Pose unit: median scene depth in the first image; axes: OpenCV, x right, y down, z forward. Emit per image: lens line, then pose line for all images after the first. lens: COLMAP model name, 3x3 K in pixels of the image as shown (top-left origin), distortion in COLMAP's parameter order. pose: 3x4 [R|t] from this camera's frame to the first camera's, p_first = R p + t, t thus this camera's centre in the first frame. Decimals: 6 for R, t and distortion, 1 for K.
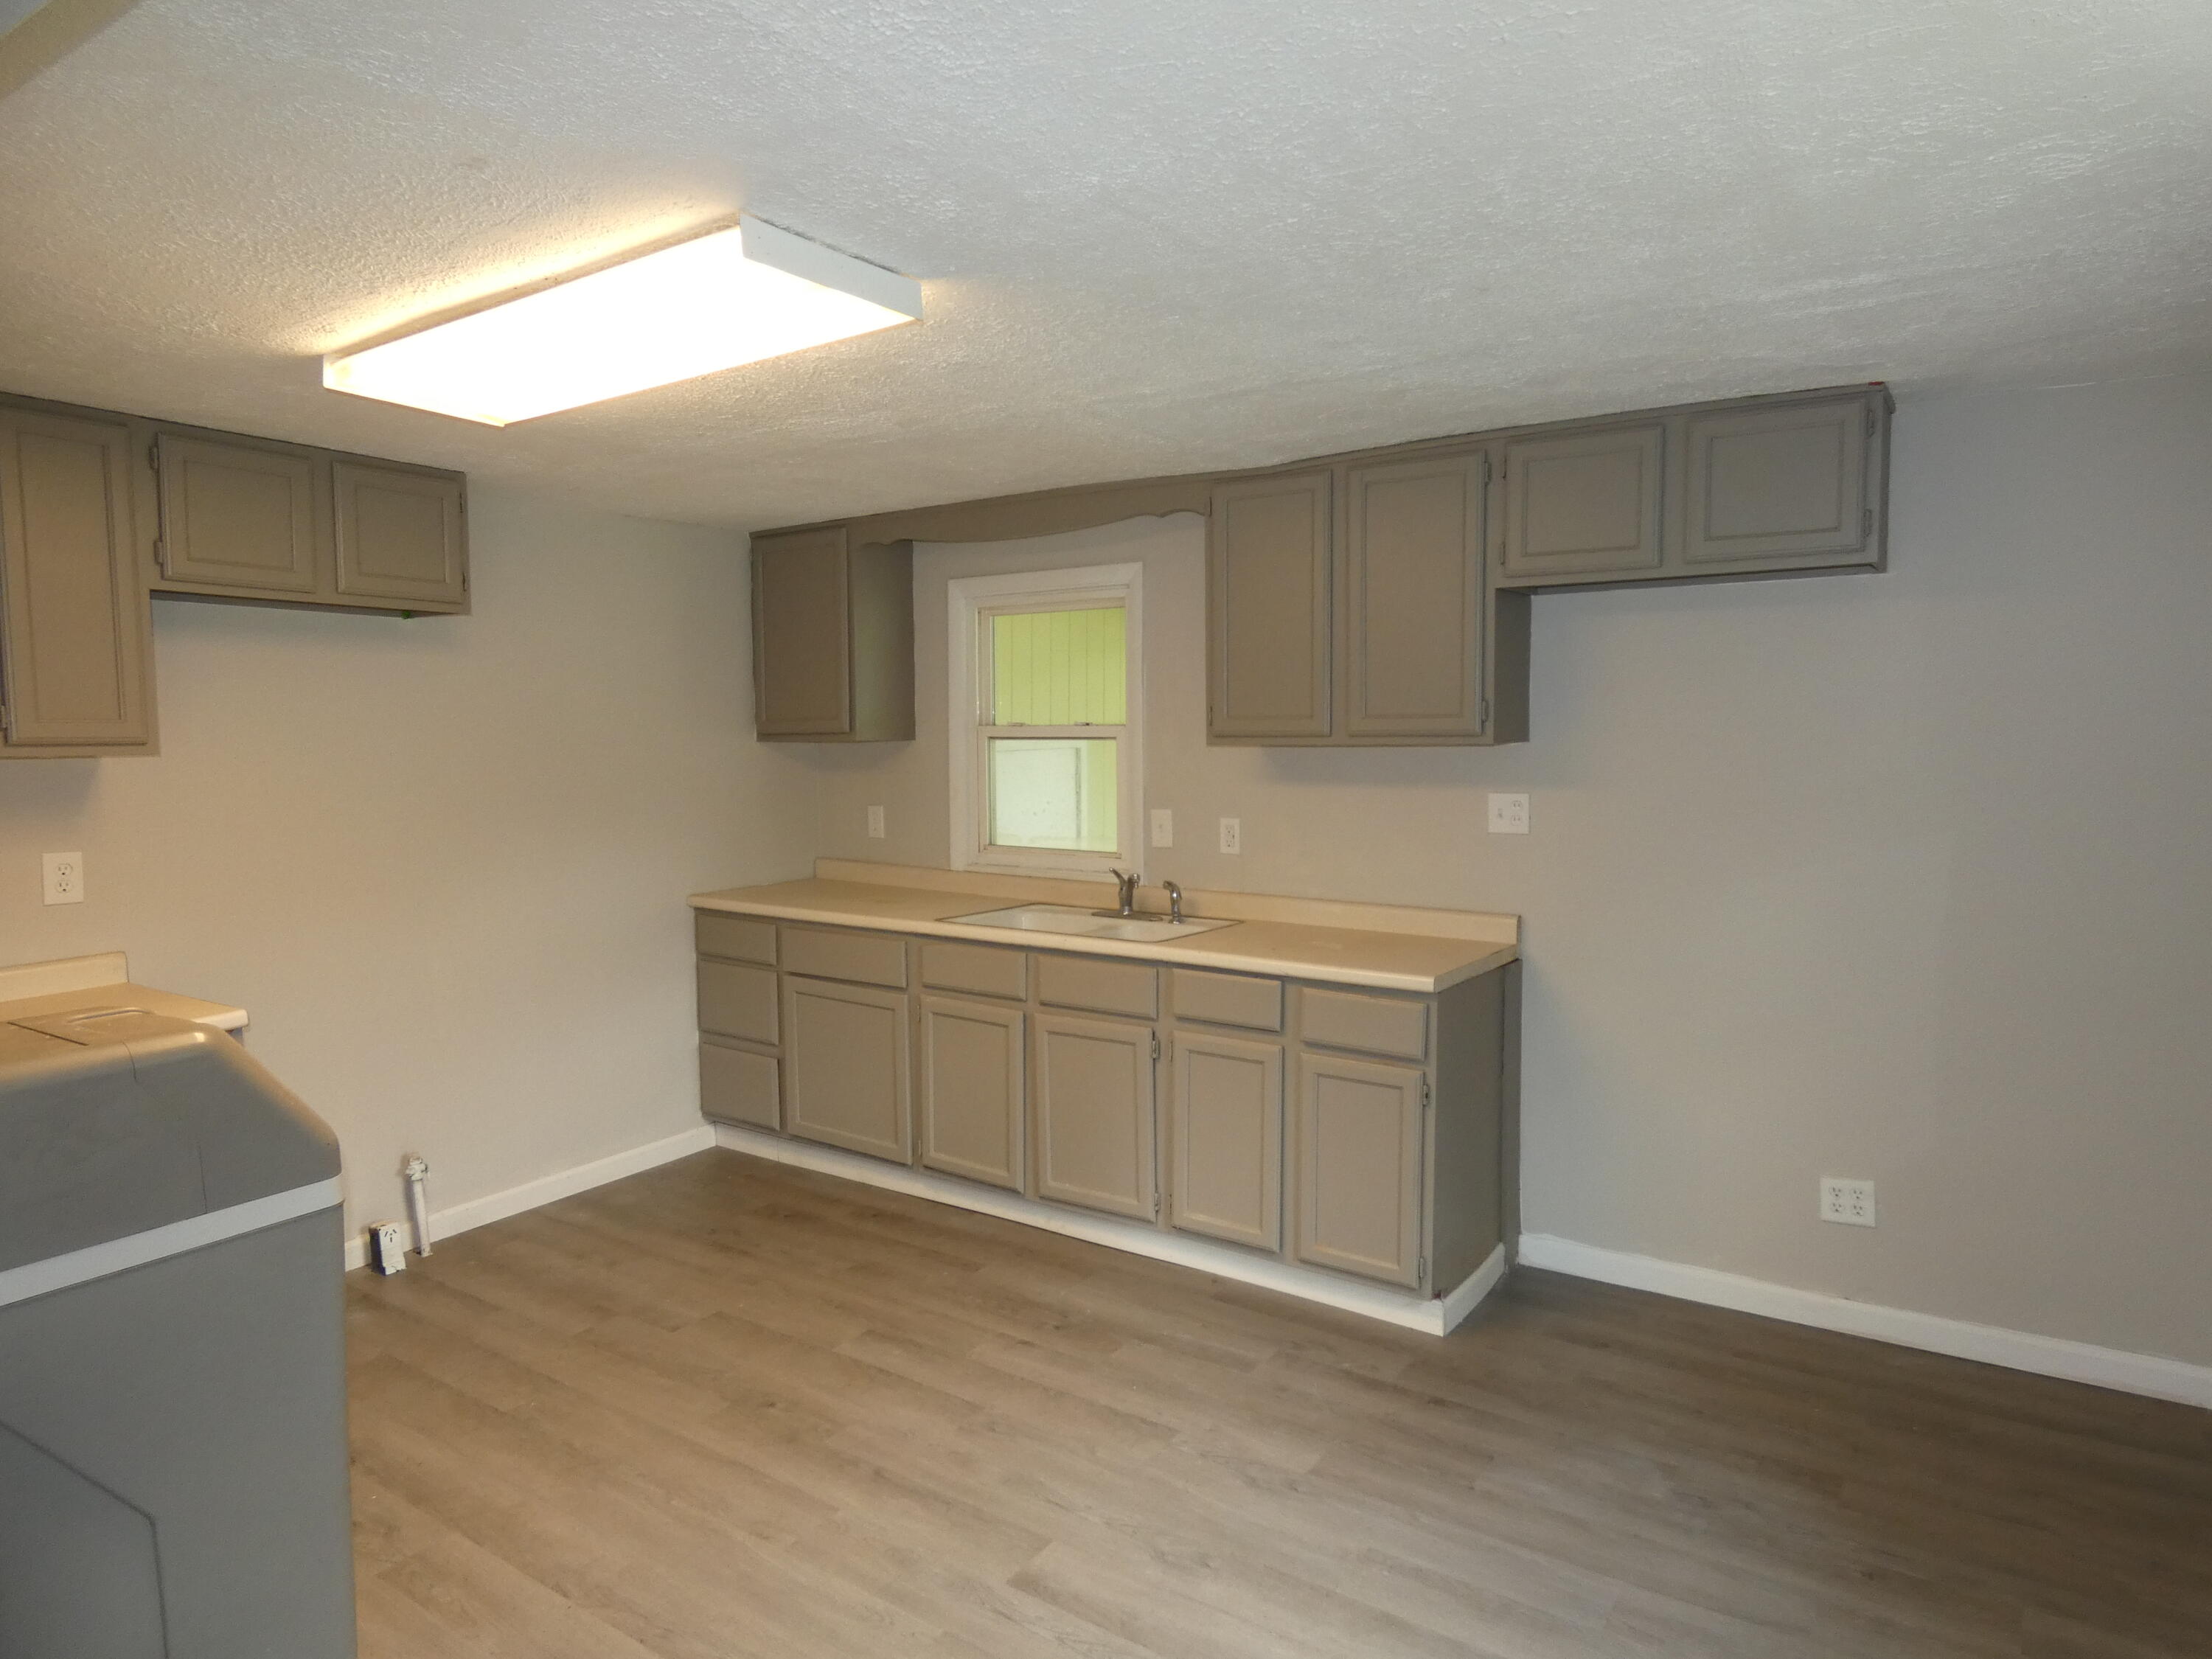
lens RADIAL K [[1330.7, 0, 1105.6], [0, 1330.7, 832.9], [0, 0, 1]] dist [0.005496, -0.002311]
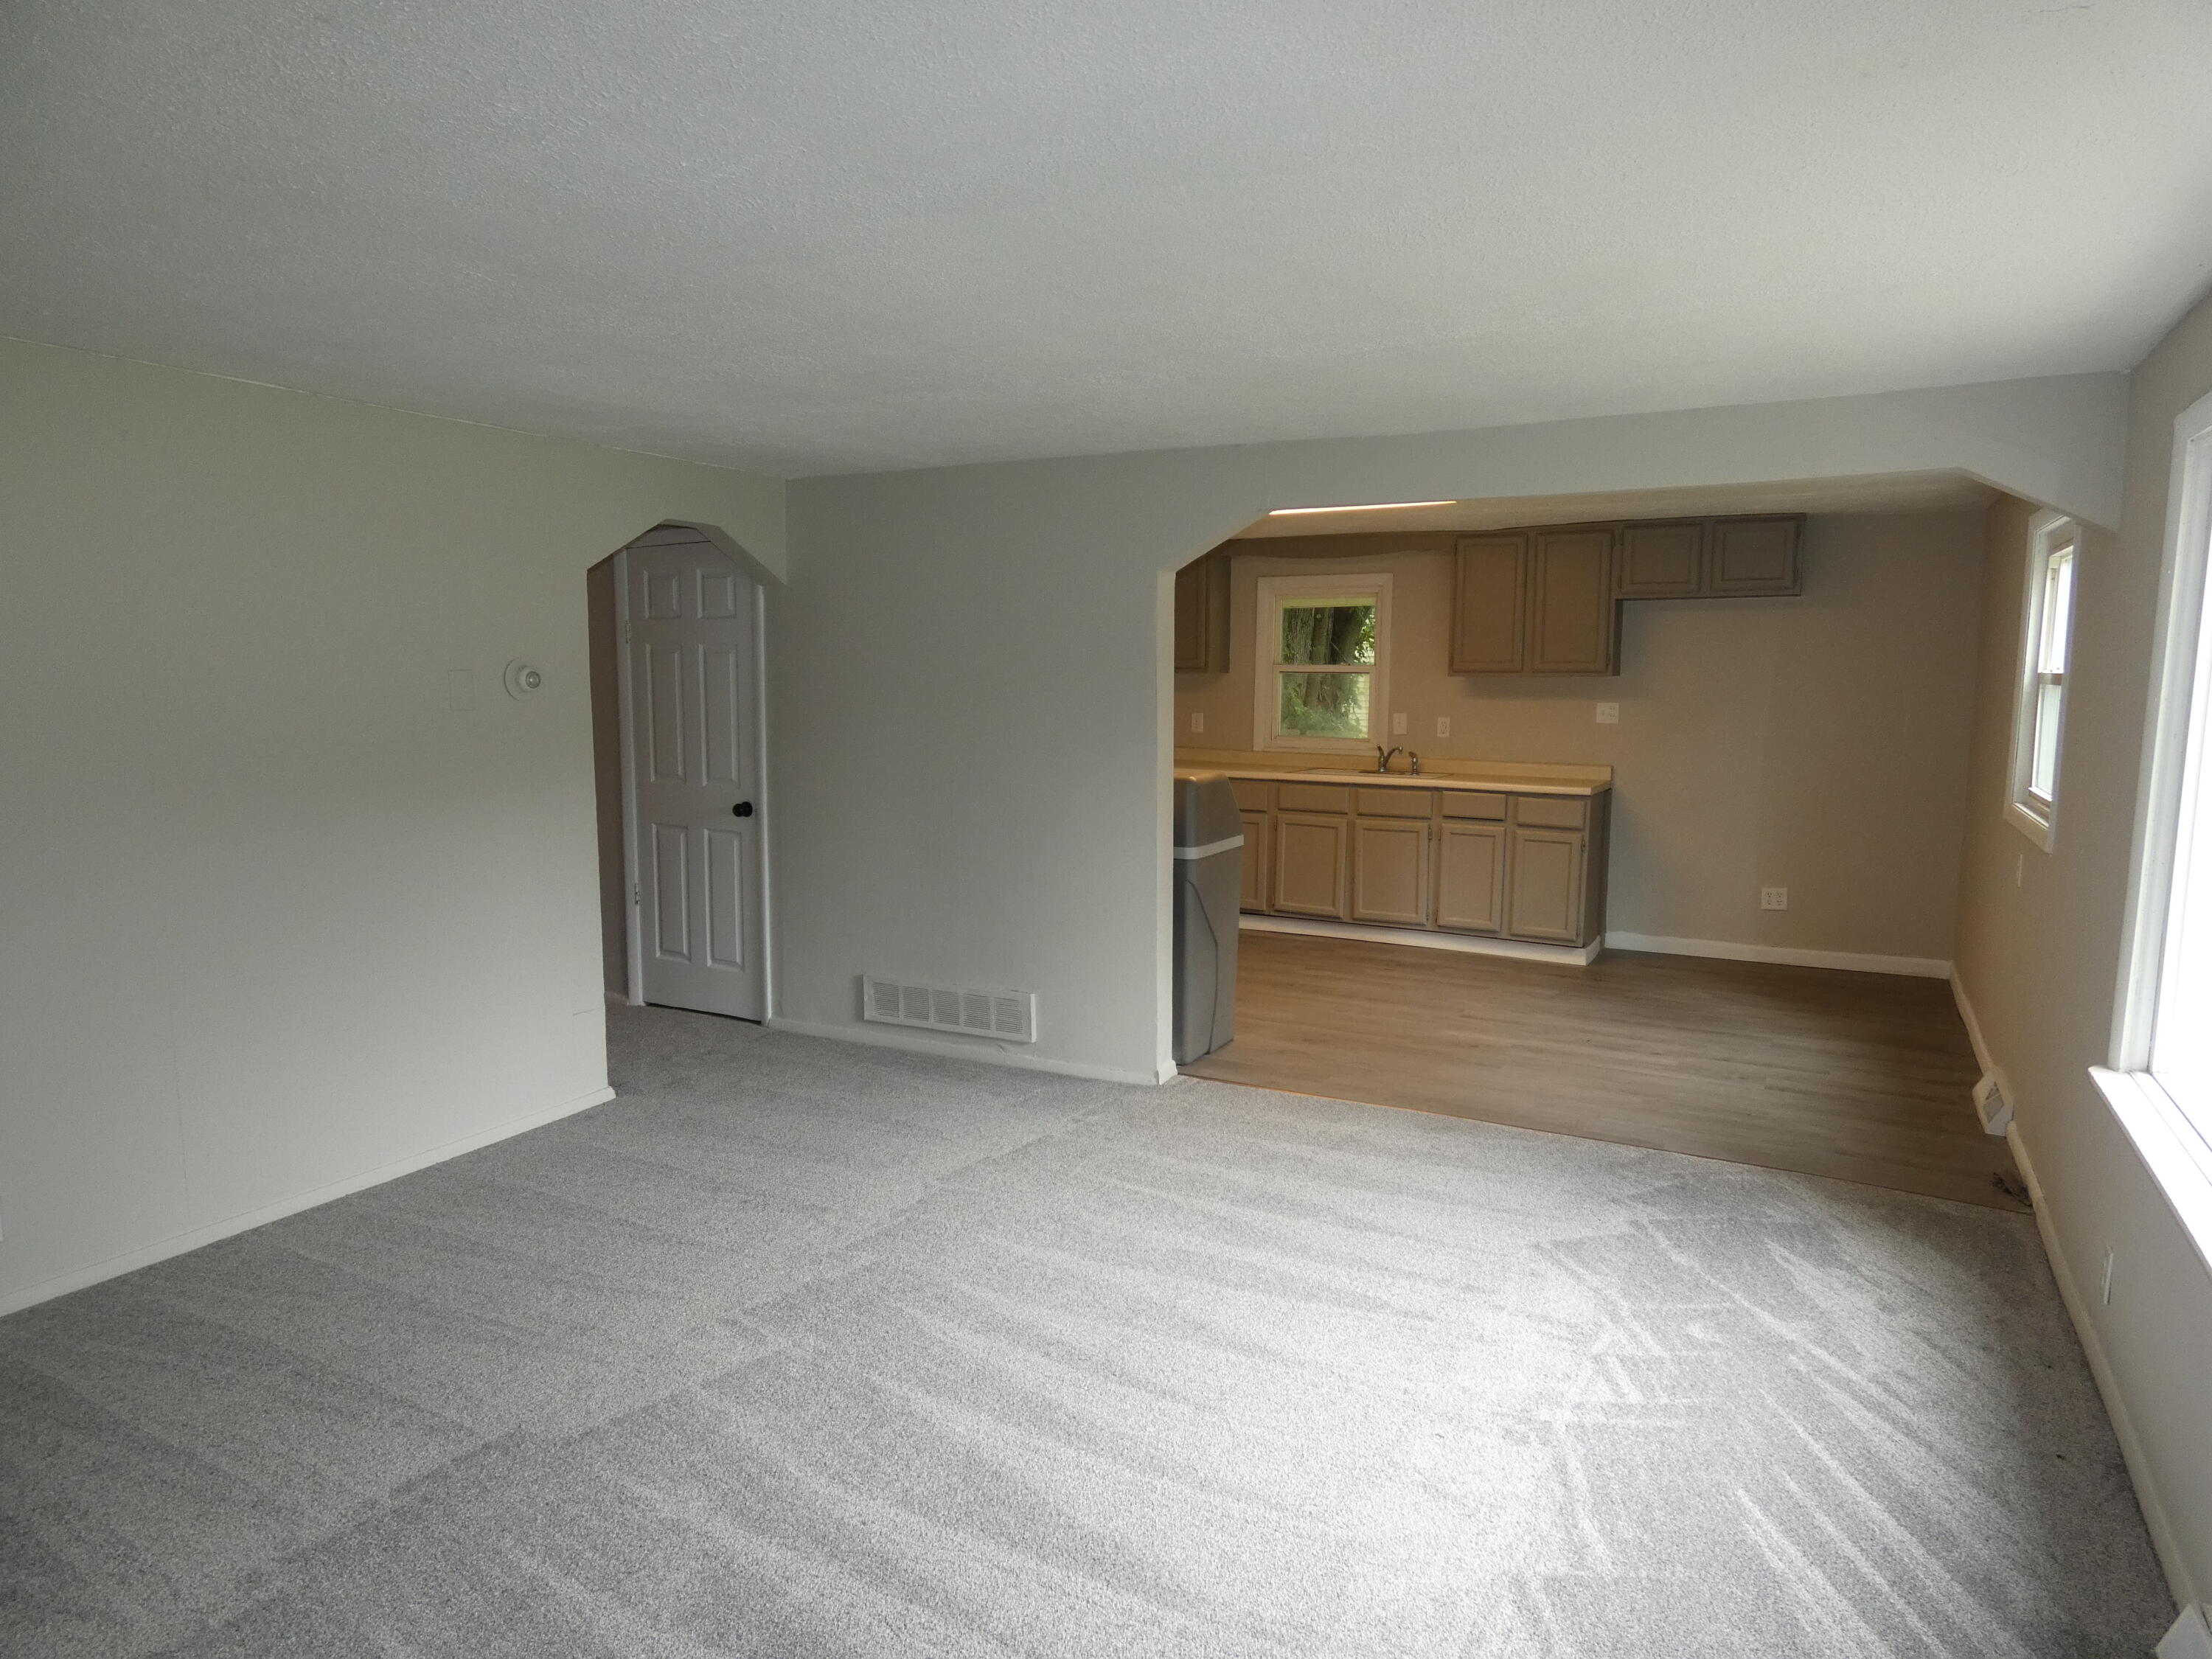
lens RADIAL K [[1330.7, 0, 1106.4], [0, 1330.7, 826.3], [0, 0, 1]] dist [0.005496, -0.002311]
pose [[0.995572, 0.000986, 0.093996, -0.621261], [-0.004471, 0.999310, 0.036866, 0.083858], [-0.093895, -0.037123, 0.994890, -0.888040]]
